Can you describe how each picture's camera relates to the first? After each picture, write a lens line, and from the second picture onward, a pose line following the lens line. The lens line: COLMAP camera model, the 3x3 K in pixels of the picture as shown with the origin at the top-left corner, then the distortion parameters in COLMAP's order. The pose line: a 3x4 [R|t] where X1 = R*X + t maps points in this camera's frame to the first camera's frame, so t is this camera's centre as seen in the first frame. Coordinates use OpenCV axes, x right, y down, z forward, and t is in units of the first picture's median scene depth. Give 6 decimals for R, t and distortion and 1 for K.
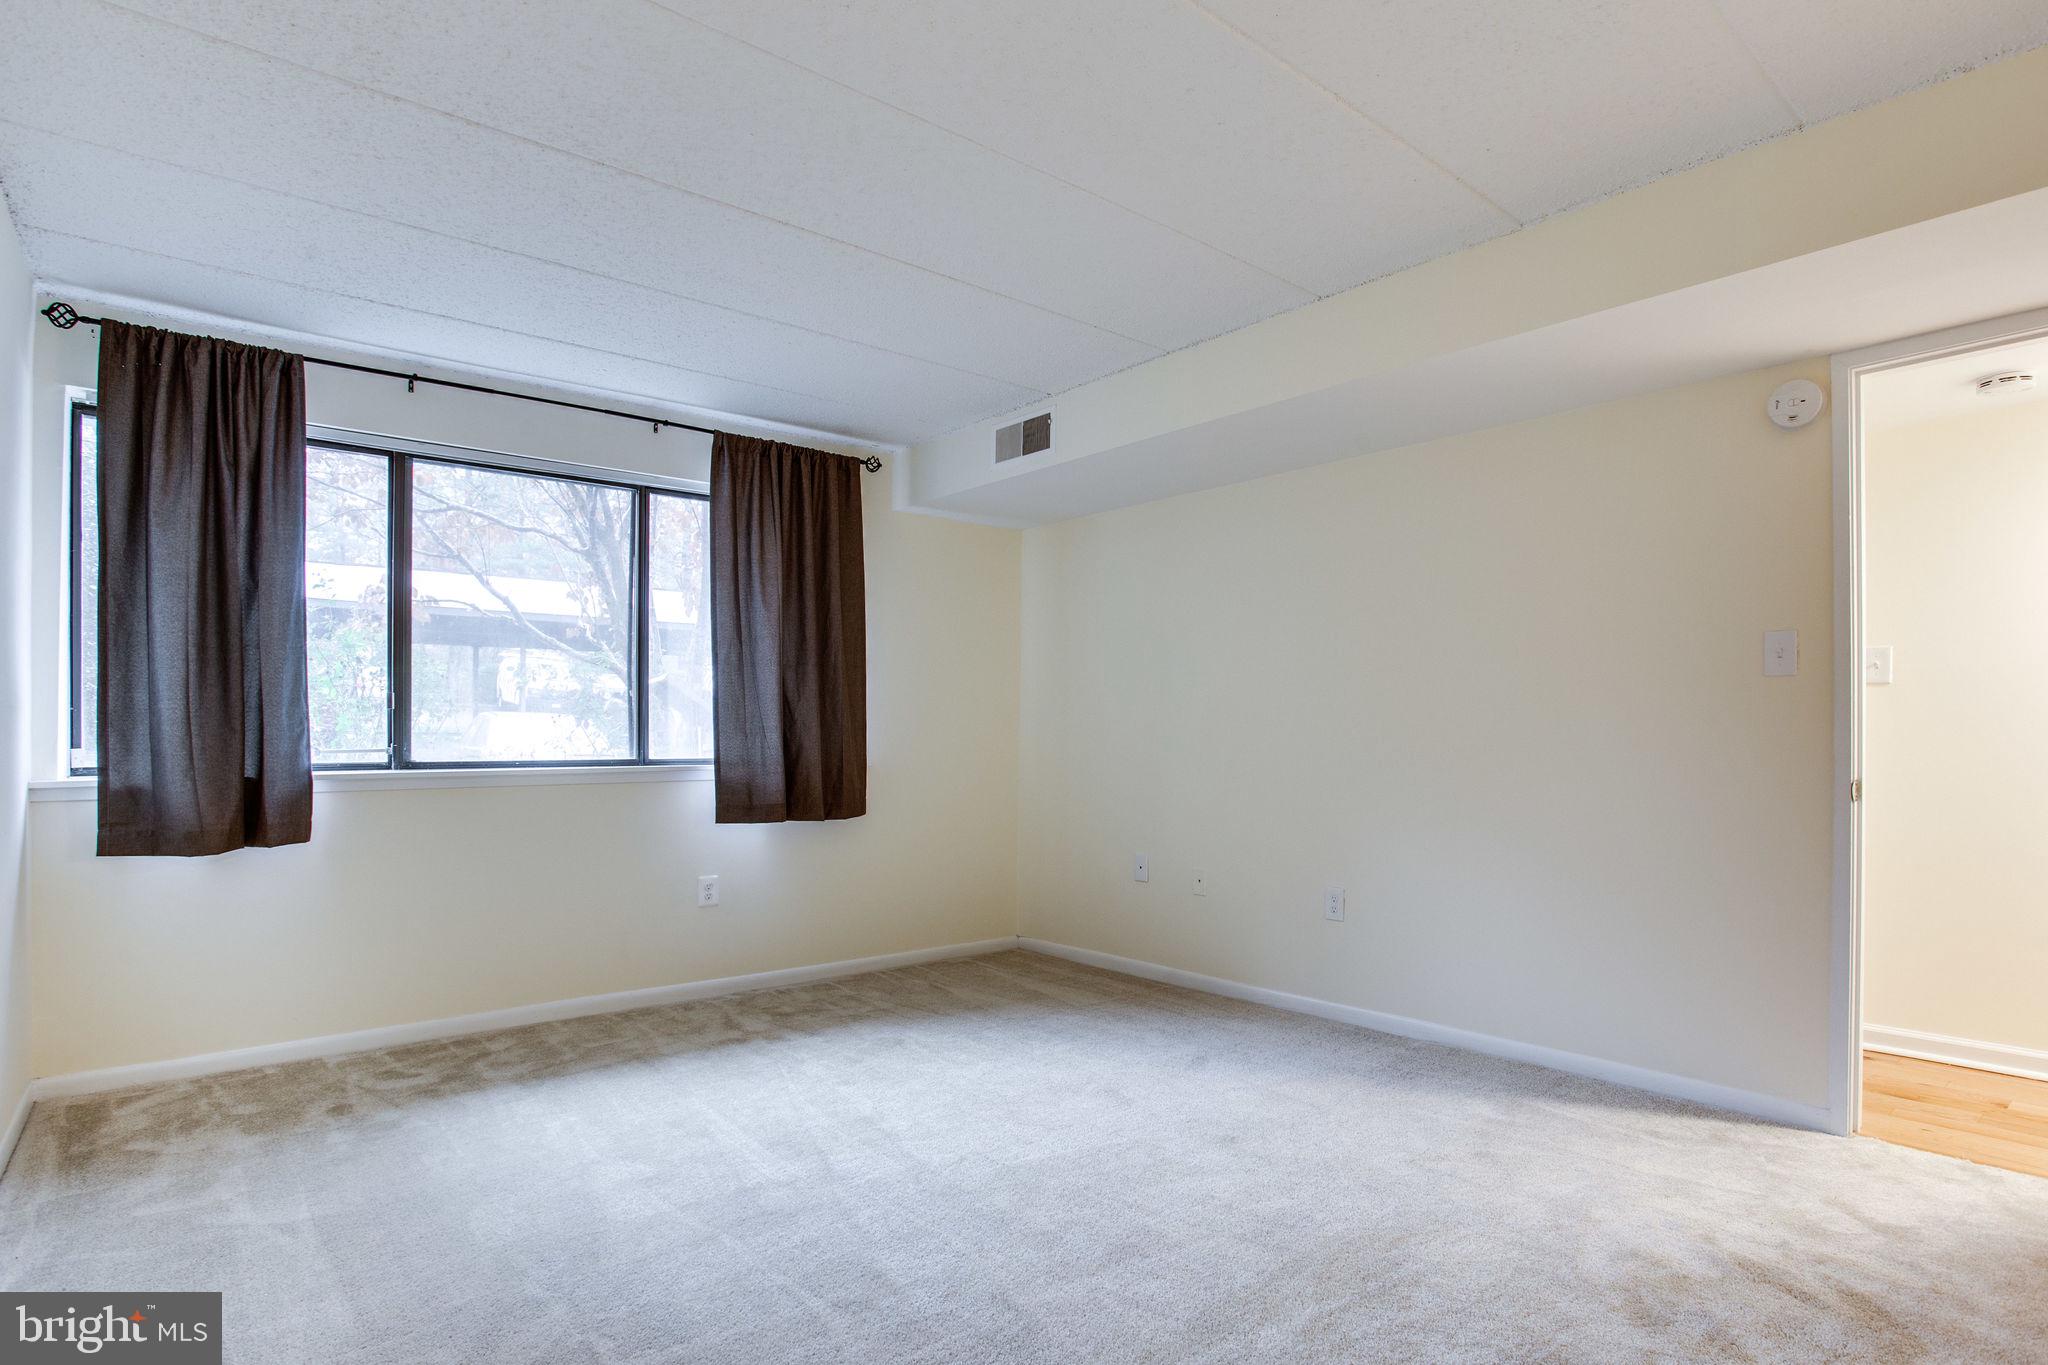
lens RADIAL K [[1101.8, 0, 1024.8], [0, 1101.8, 653.6], [0, 0, 1]] dist [-0.044769, 0.027672]
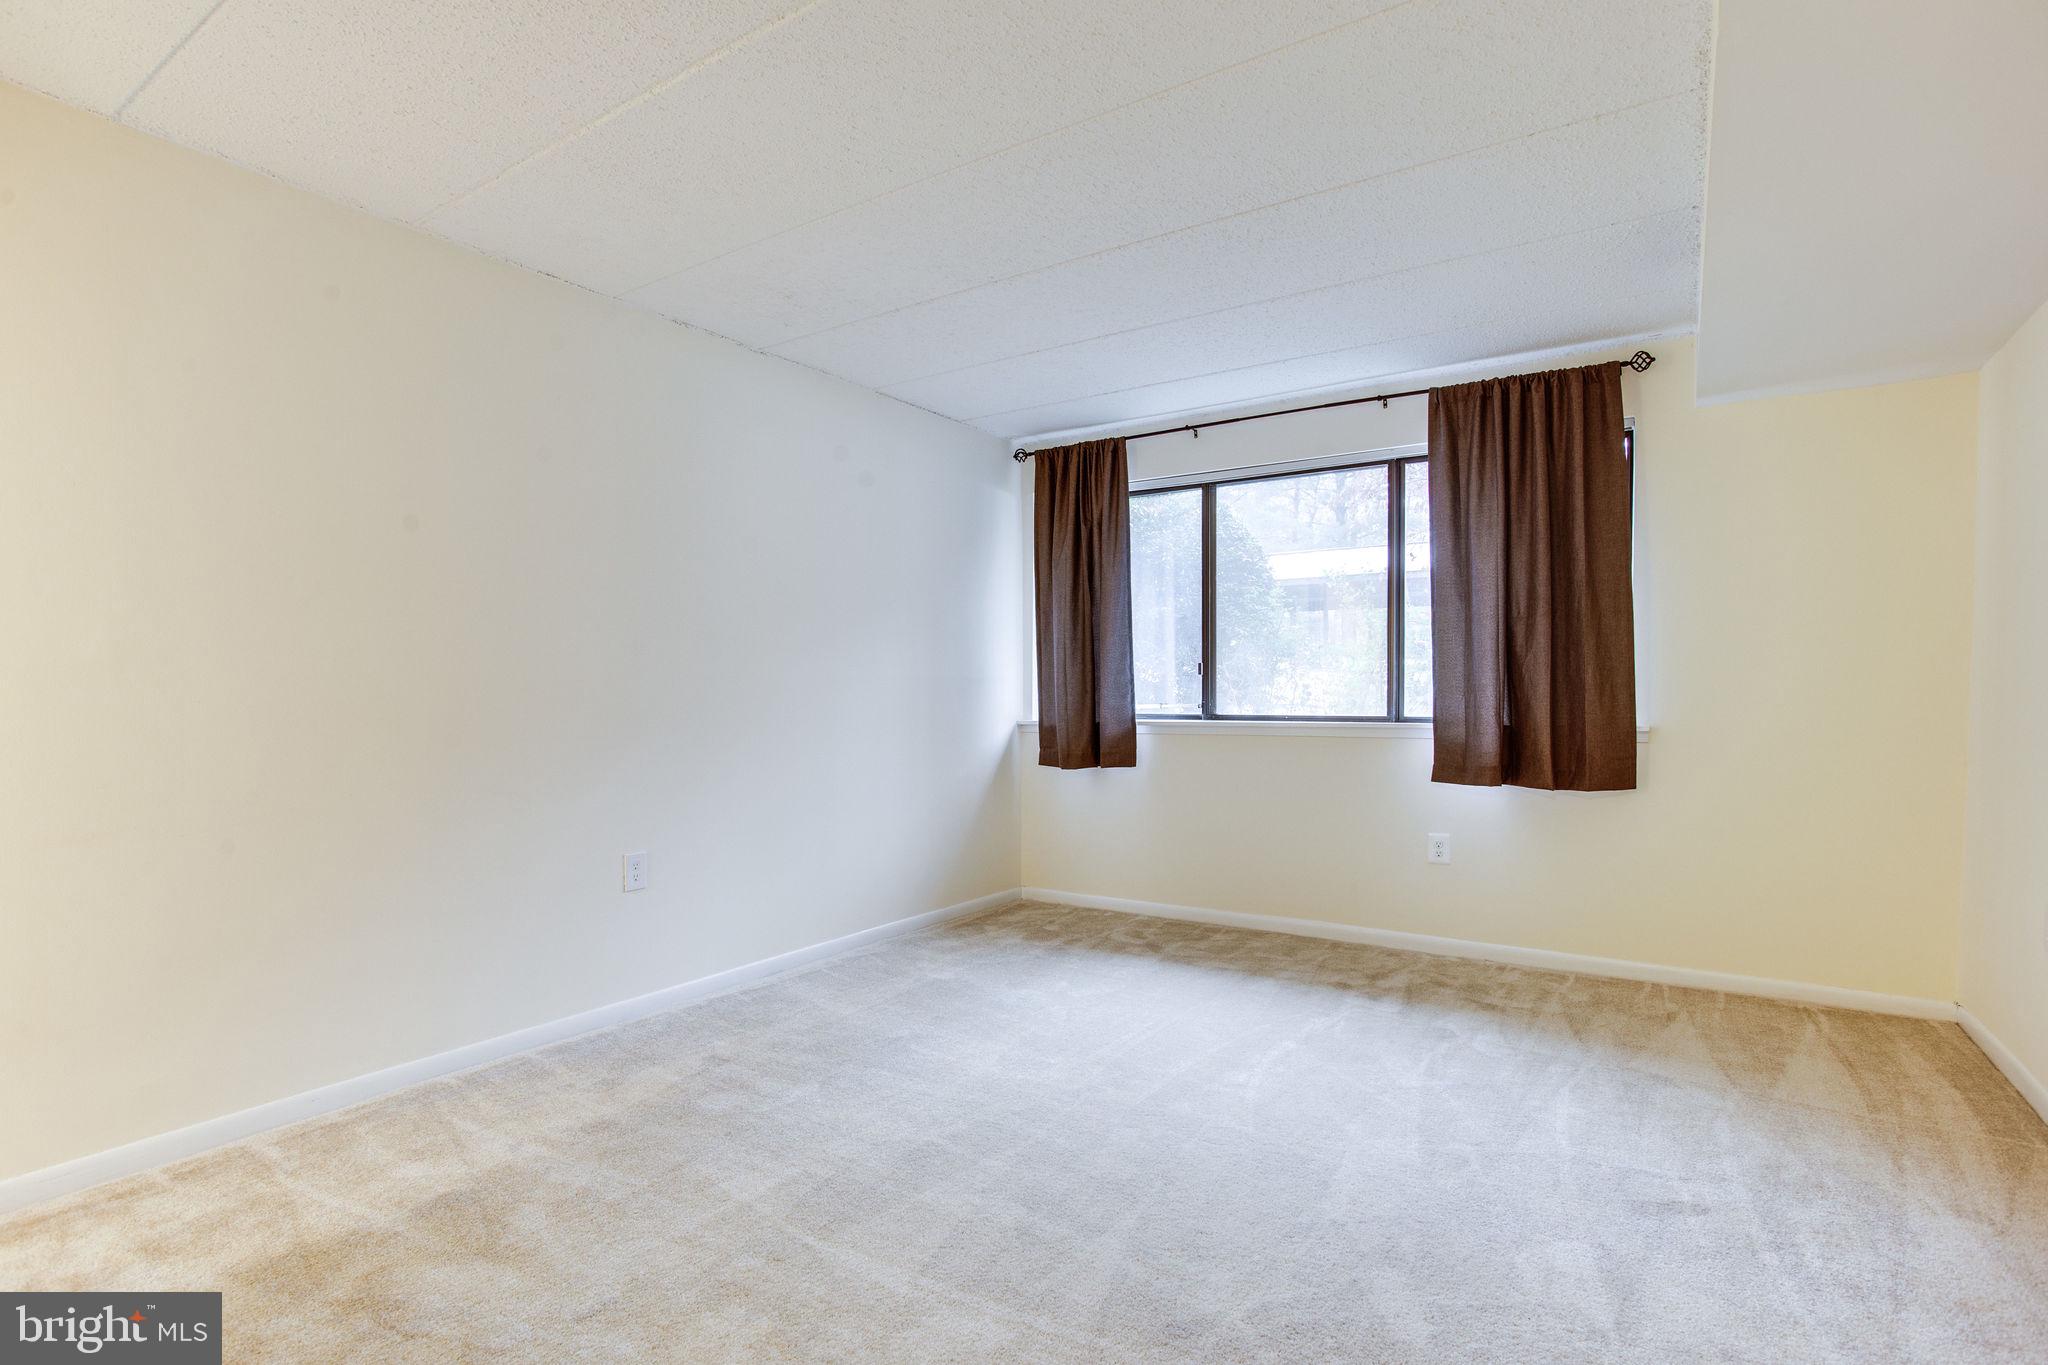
lens RADIAL K [[992.5, 0, 1029.4], [0, 992.5, 657.8], [0, 0, 1]] dist [-0.035874, 0.019125]
pose [[0.288299, -0.033173, -0.956965, 0.529082], [0.070608, 0.997415, -0.013304, 0.030336], [0.954933, -0.063734, 0.289897, 0.433812]]
